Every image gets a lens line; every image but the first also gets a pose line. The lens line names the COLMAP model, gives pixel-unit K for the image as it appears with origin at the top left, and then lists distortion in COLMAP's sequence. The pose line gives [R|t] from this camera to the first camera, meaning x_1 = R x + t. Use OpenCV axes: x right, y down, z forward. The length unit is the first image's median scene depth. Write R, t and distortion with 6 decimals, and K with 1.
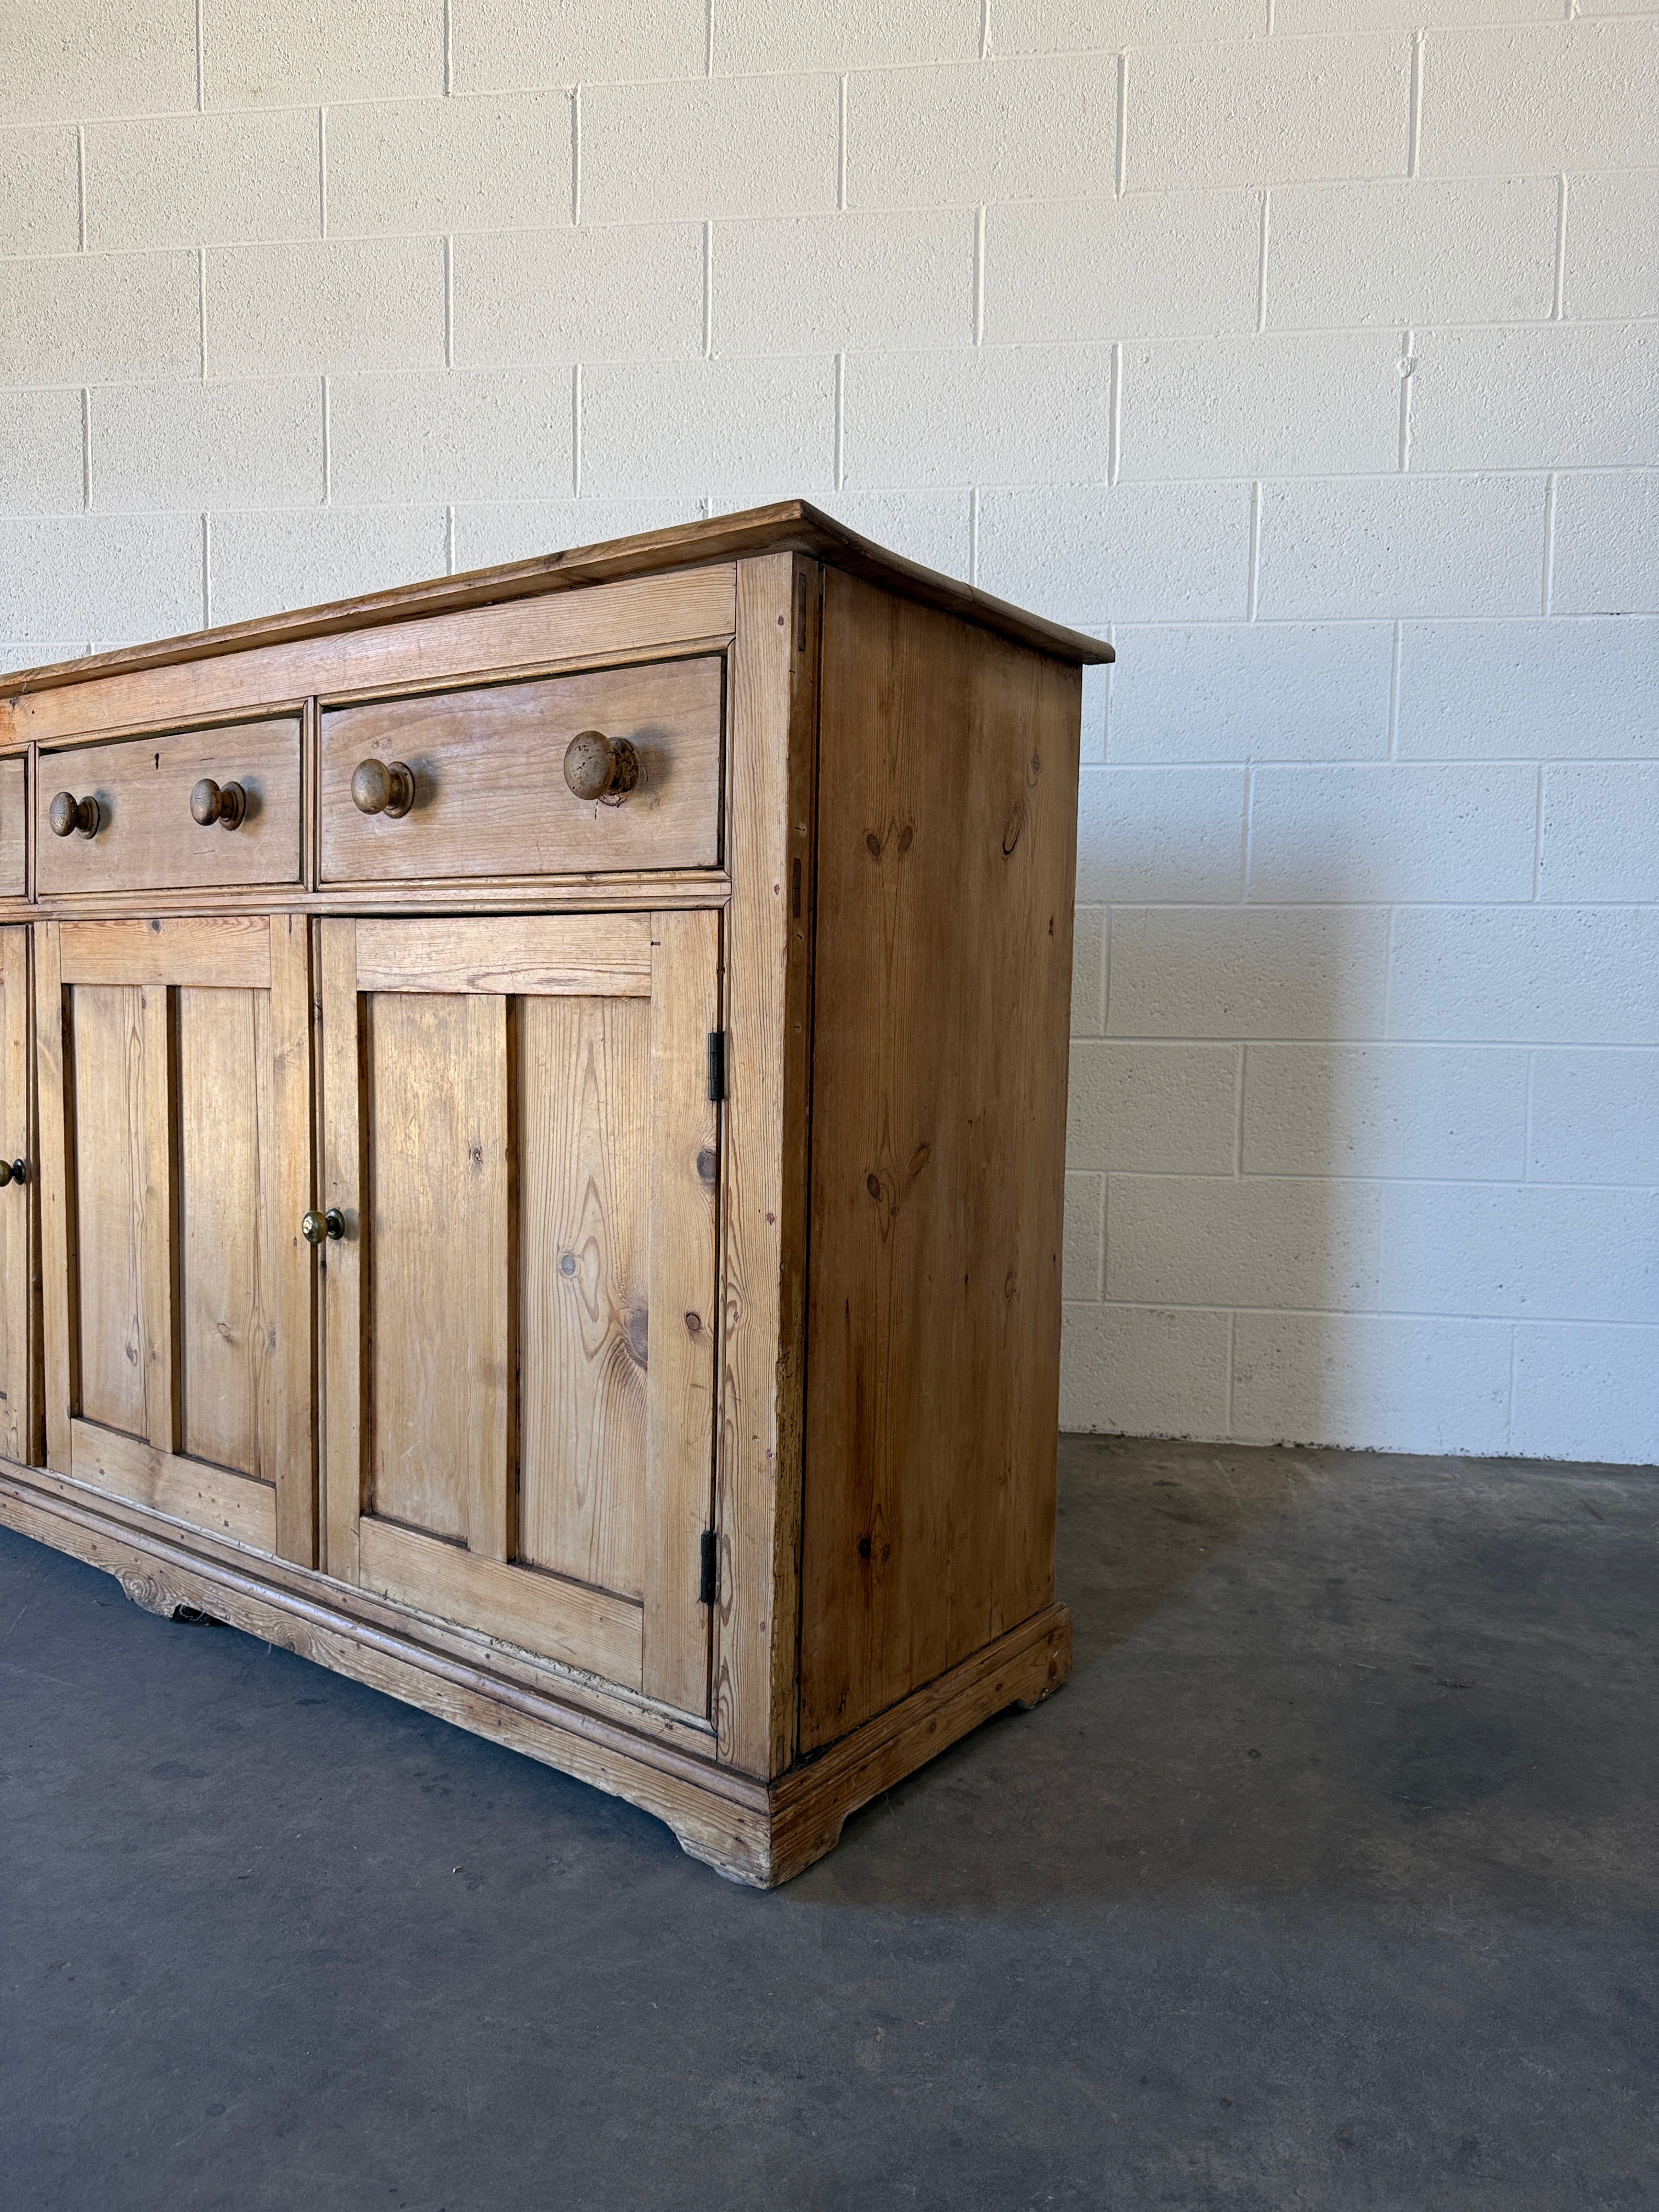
lens RADIAL K [[1537.5, 0, 829.5], [0, 1537.5, 1106.0], [0, 0, 1]] dist [0.144028, -0.246424]
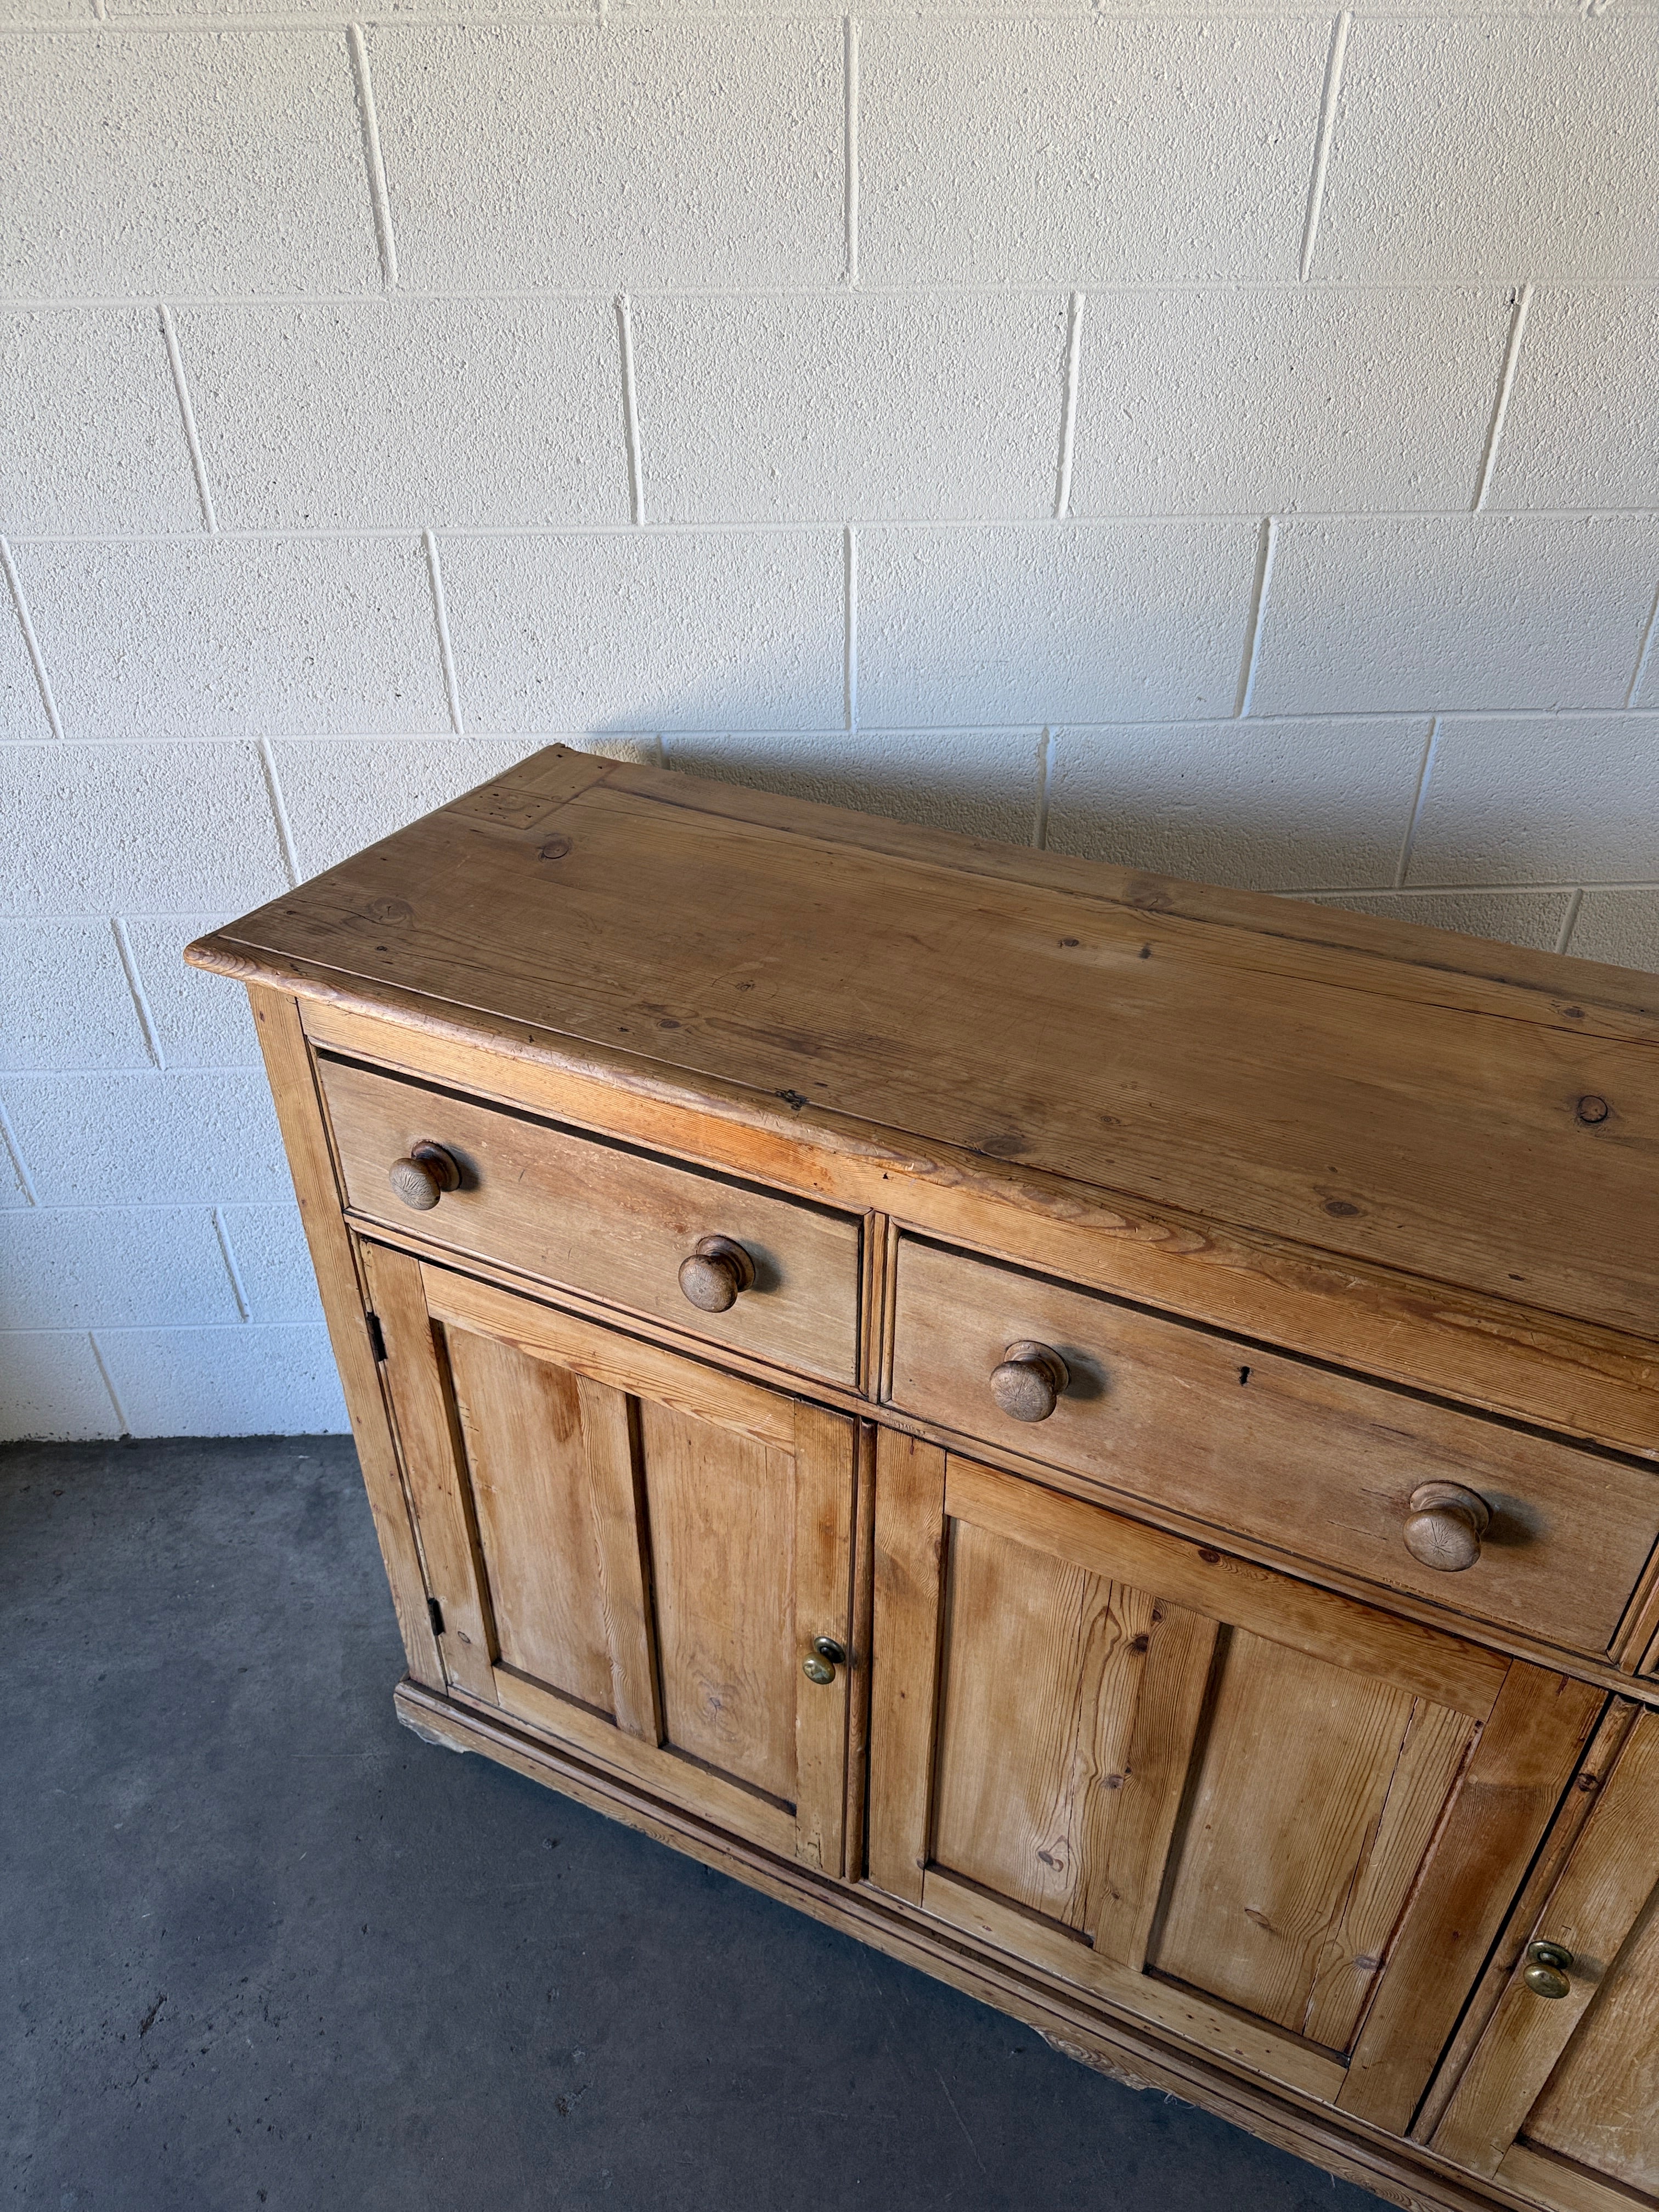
lens RADIAL K [[1537.5, 0, 829.5], [0, 1537.5, 1106.0], [0, 0, 1]] dist [0.144028, -0.246424]
pose [[0.984379, -0.114465, 0.133778, -0.761582], [0.030625, 0.859557, 0.510121, -0.726816], [-0.173381, -0.498055, 0.849635, 0.645360]]
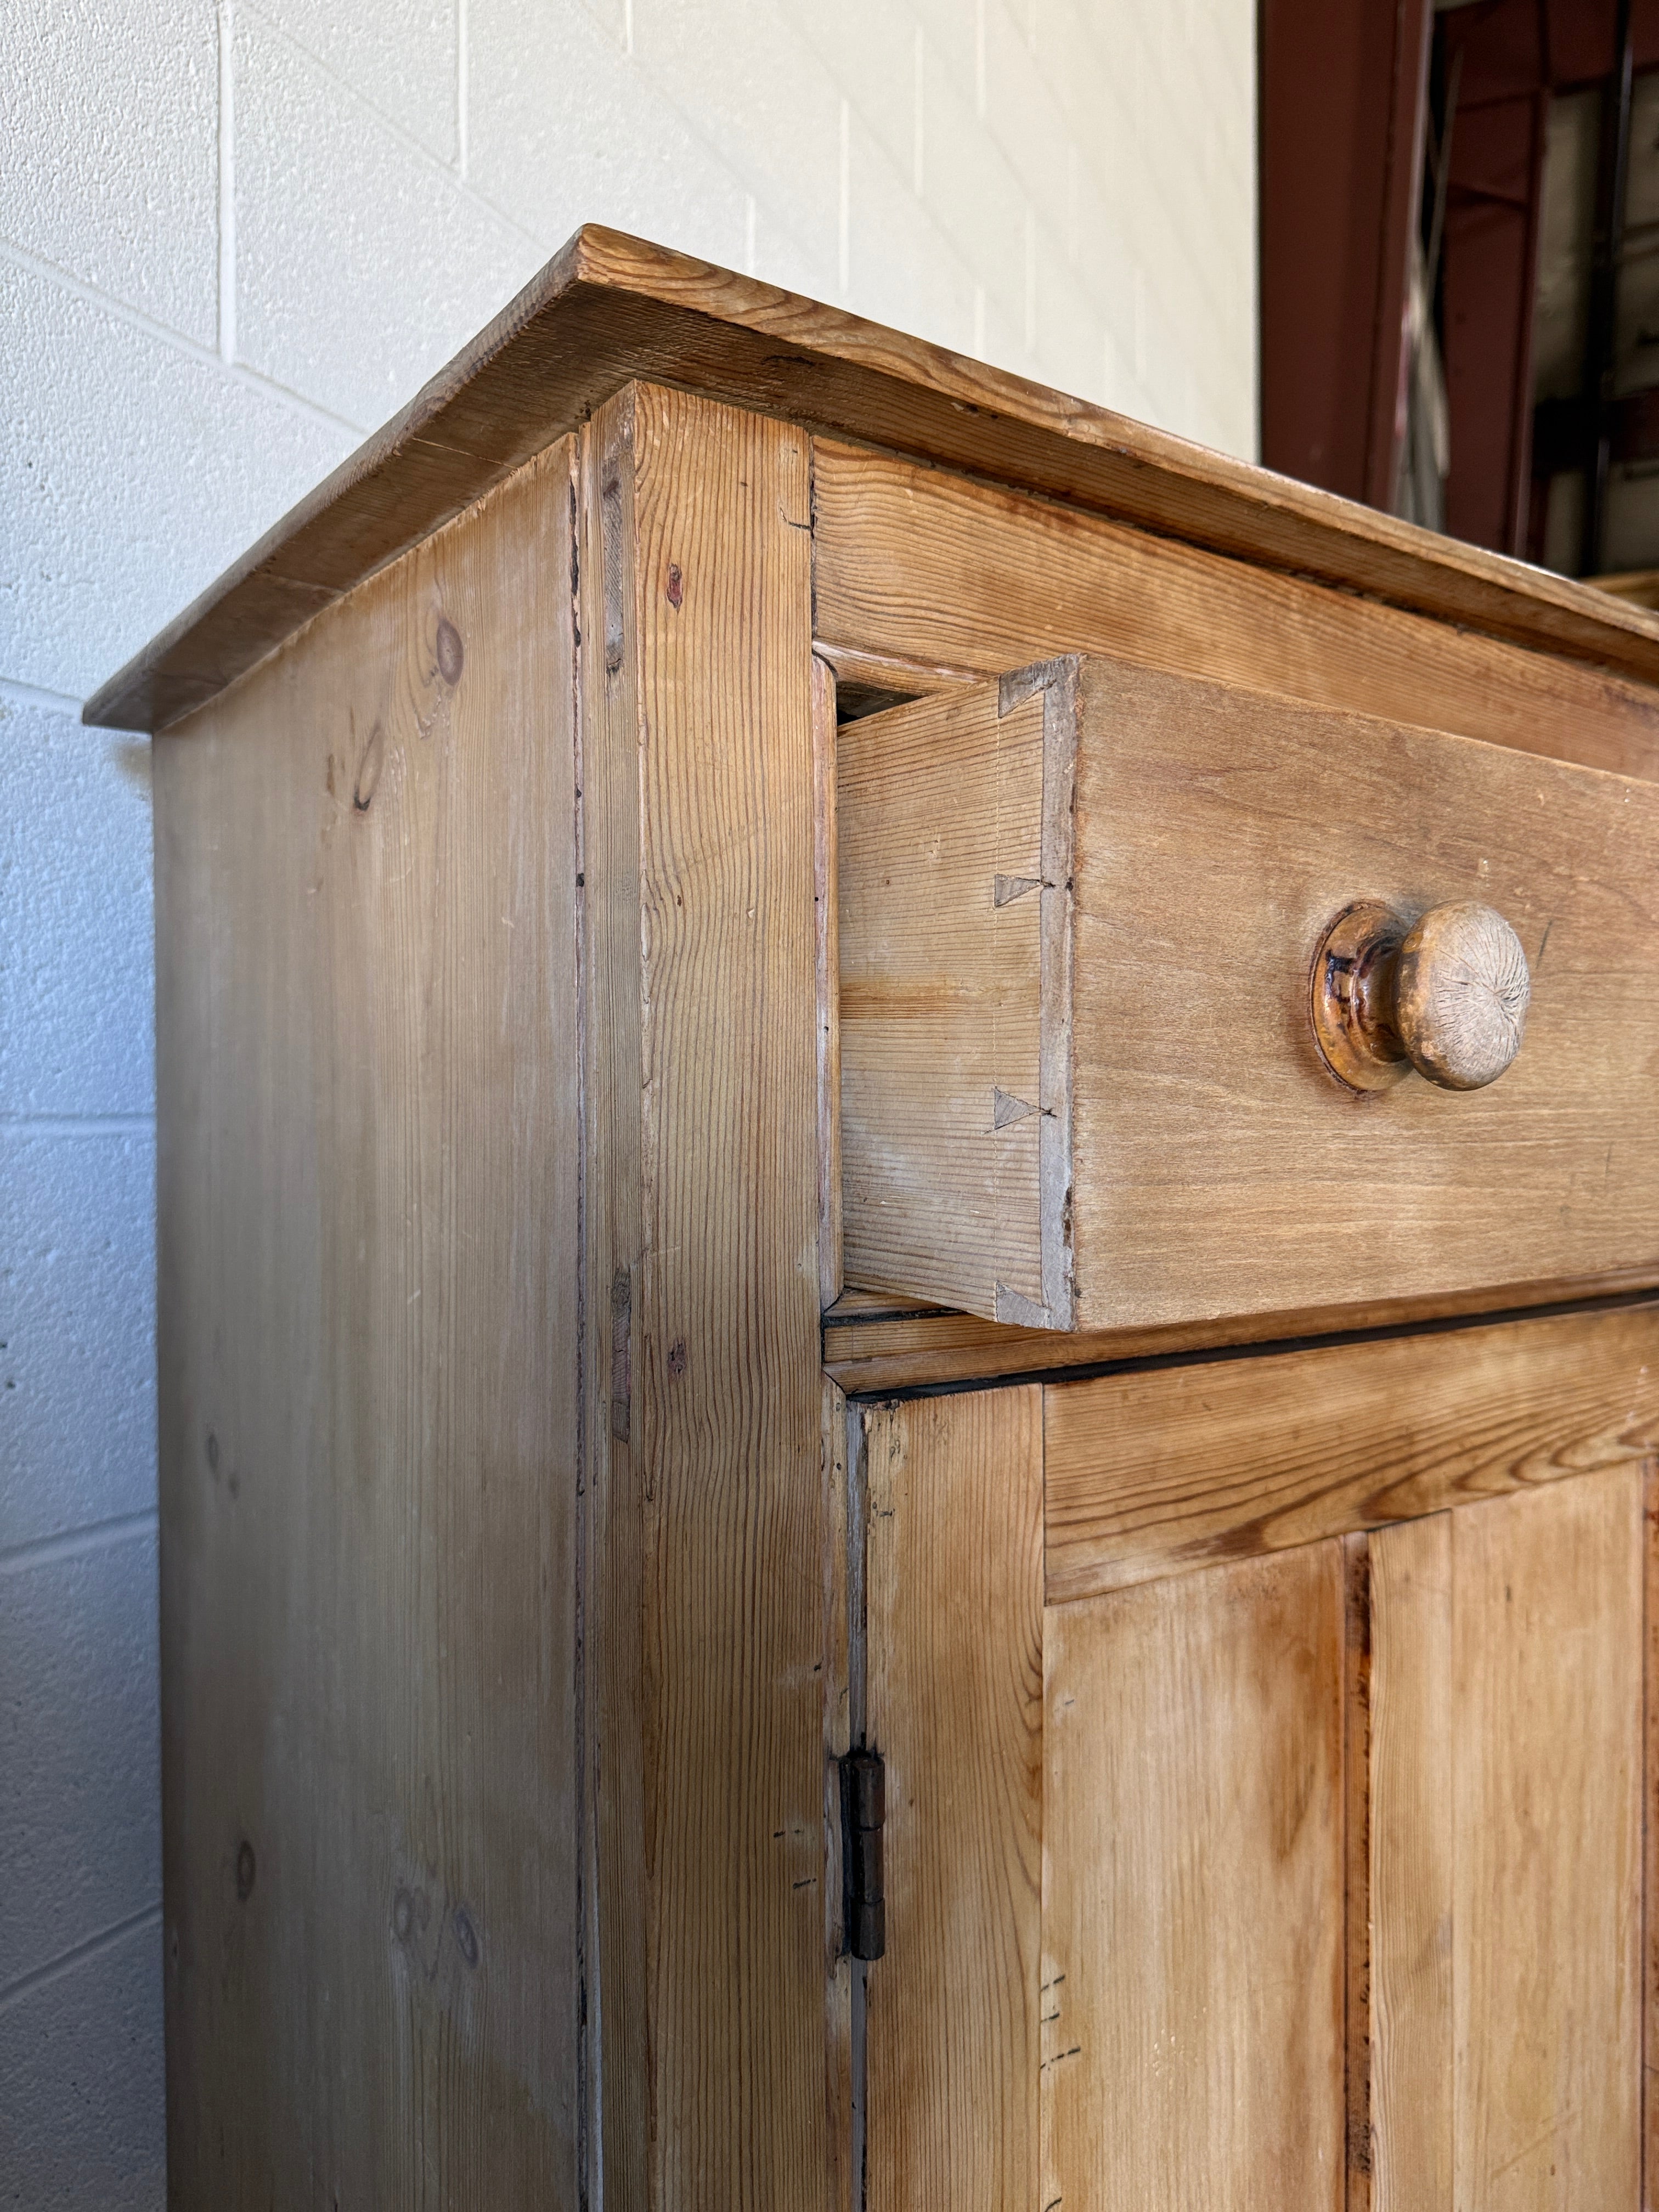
lens RADIAL K [[1612.3, 0, 836.8], [0, 1612.3, 1099.7], [0, 0, 1]] dist [0.029421, -0.089195]
pose [[0.279879, -0.016810, 0.959888, -1.225551], [0.076664, 0.997045, -0.004893, -0.225751], [-0.956969, 0.074958, 0.280341, 1.397857]]
